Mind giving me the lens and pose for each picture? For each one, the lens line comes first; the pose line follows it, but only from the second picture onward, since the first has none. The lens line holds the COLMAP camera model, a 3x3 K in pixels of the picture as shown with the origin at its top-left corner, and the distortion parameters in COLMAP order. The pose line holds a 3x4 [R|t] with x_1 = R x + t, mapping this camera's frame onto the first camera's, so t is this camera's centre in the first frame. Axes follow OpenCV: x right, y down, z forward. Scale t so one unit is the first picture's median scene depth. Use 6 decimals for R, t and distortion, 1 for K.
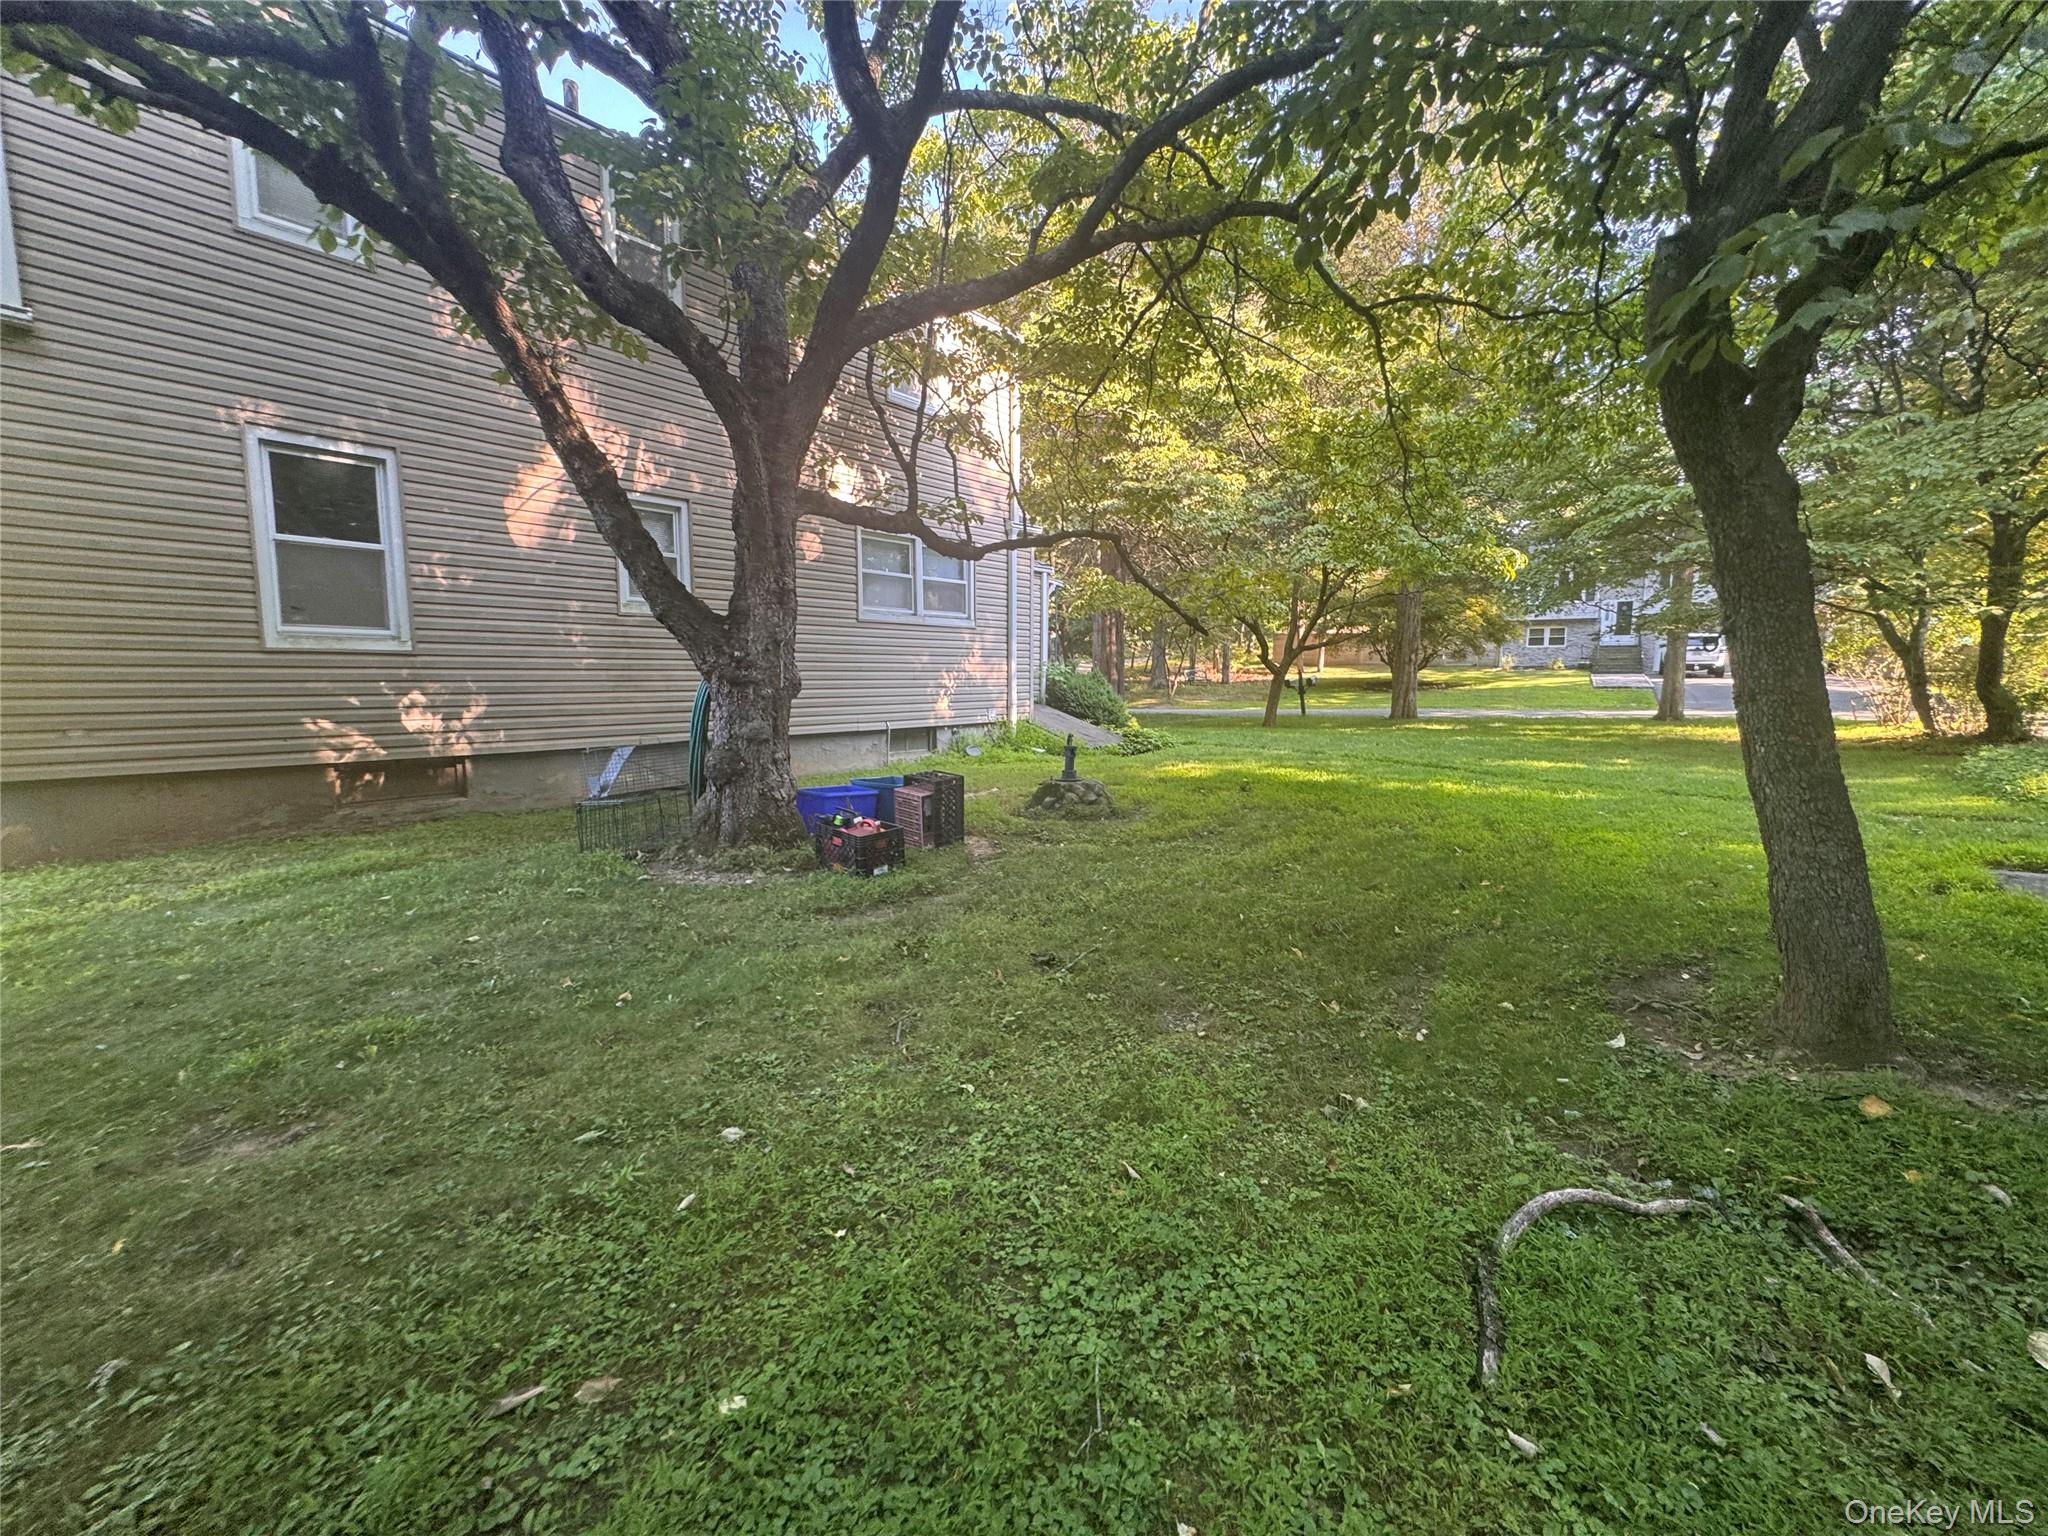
lens RADIAL K [[818.9, 0, 1024.0], [0, 818.9, 768.0], [0, 0, 1]] dist [-0.002577, 0.000038]
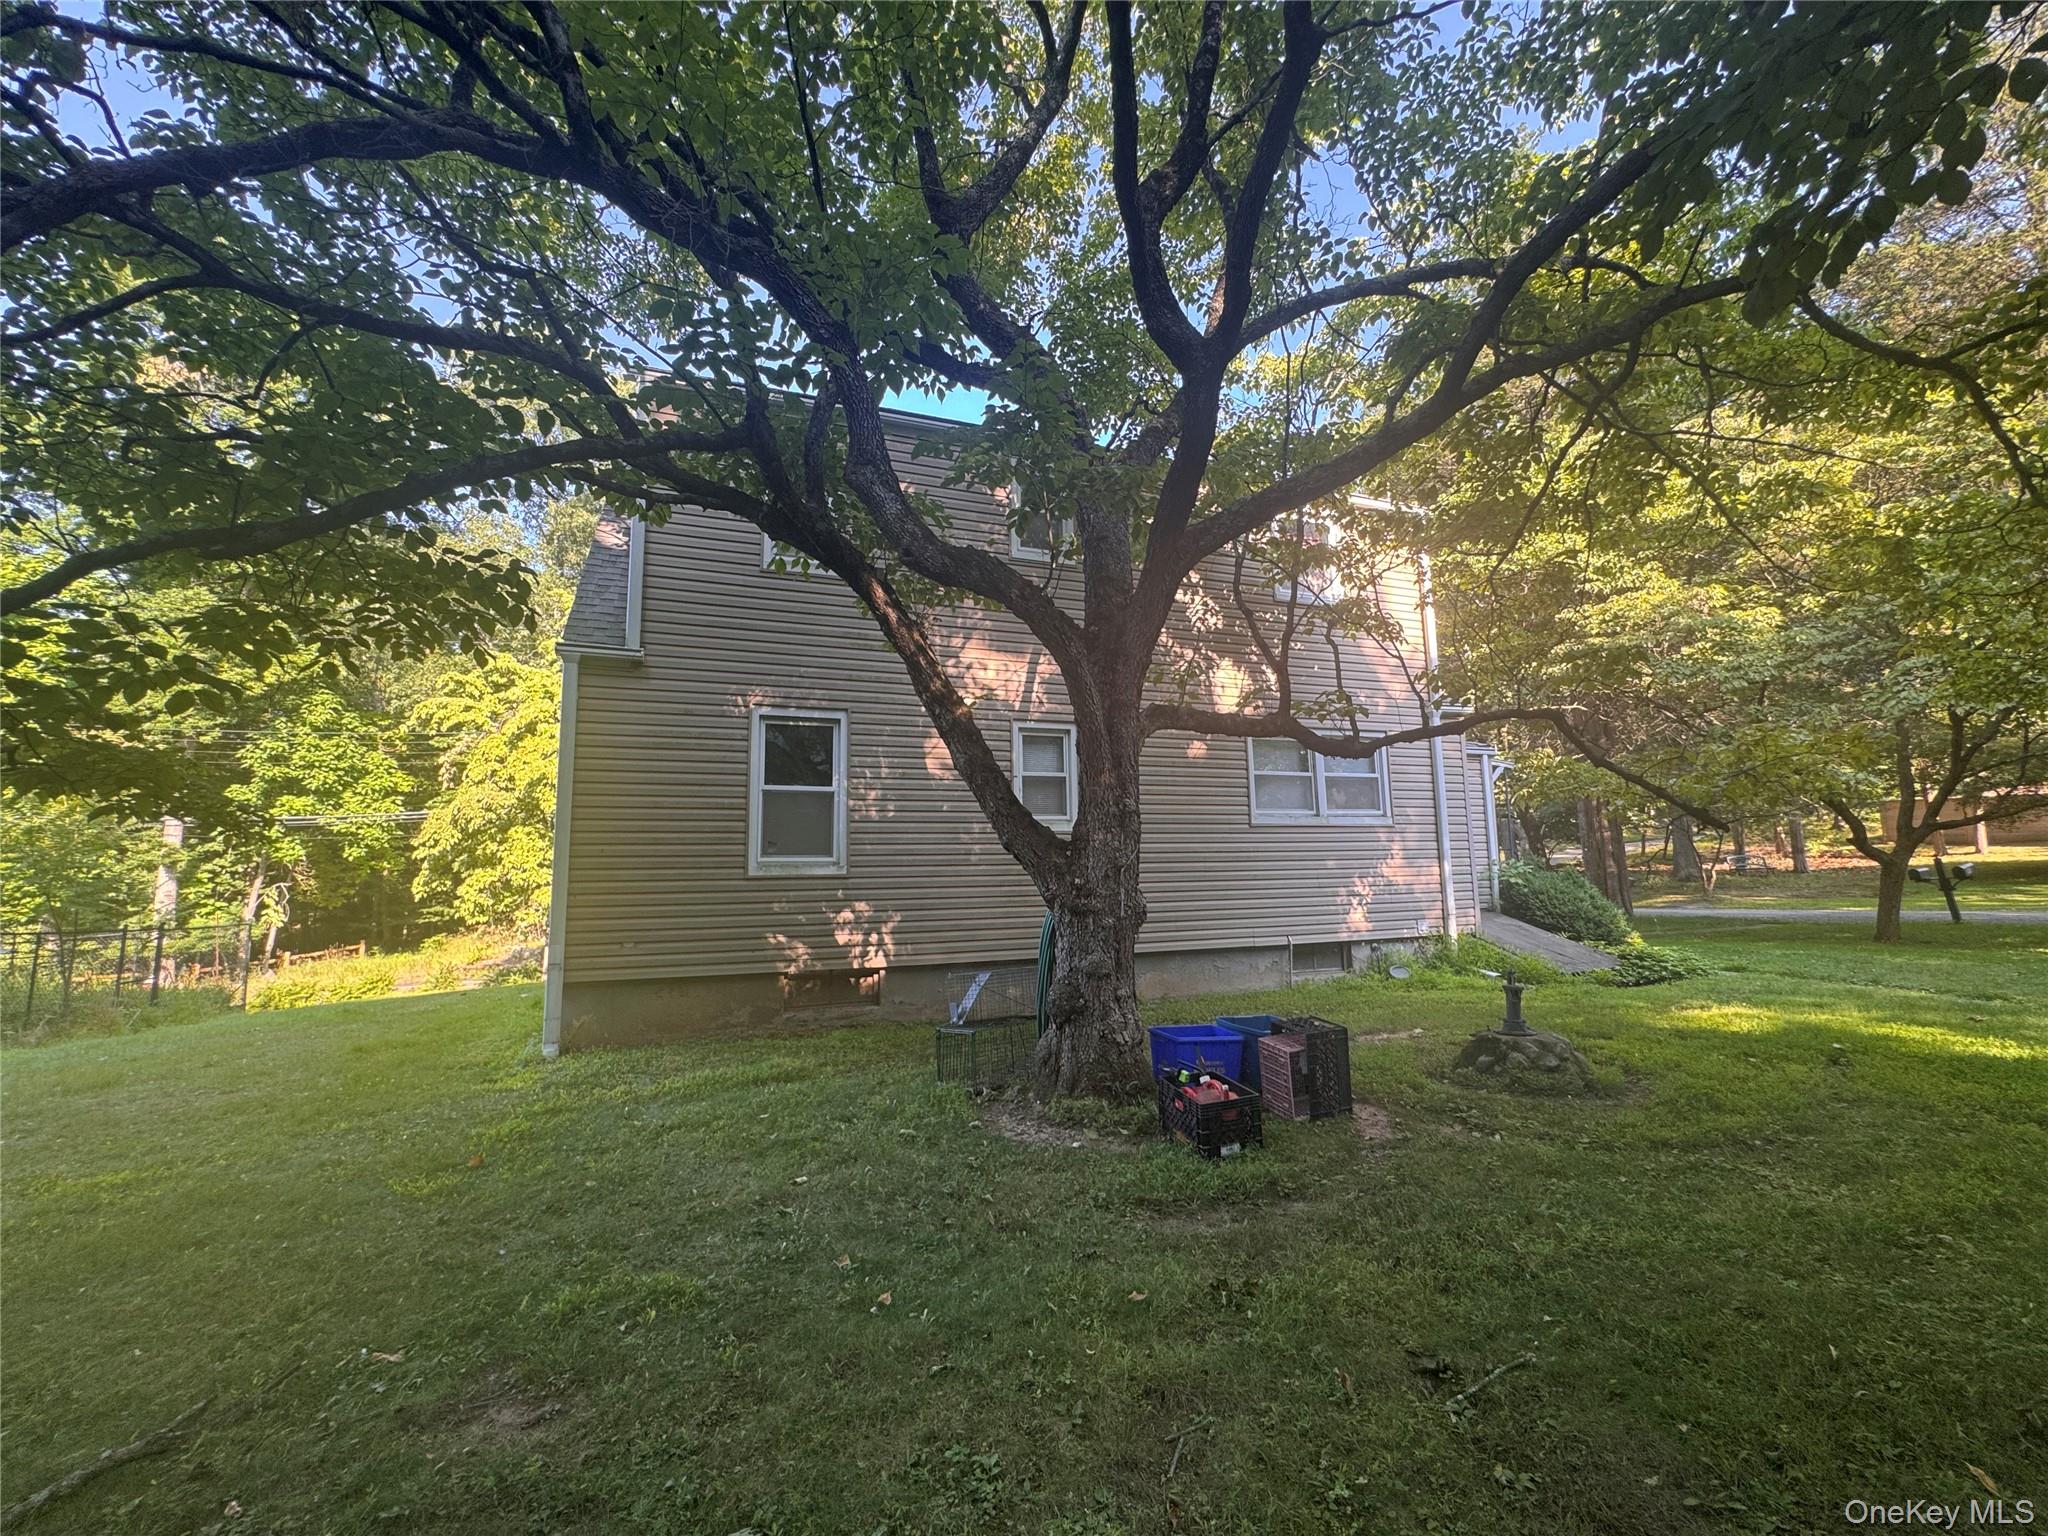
lens RADIAL K [[823.5, 0, 1024.0], [0, 823.5, 768.0], [0, 0, 1]] dist [-0.005498, 0.000851]
pose [[0.868393, -0.076869, -0.489883, 0.056686], [-0.038016, 0.974684, -0.220331, -0.042136], [0.494417, 0.209957, 0.843486, 0.104139]]
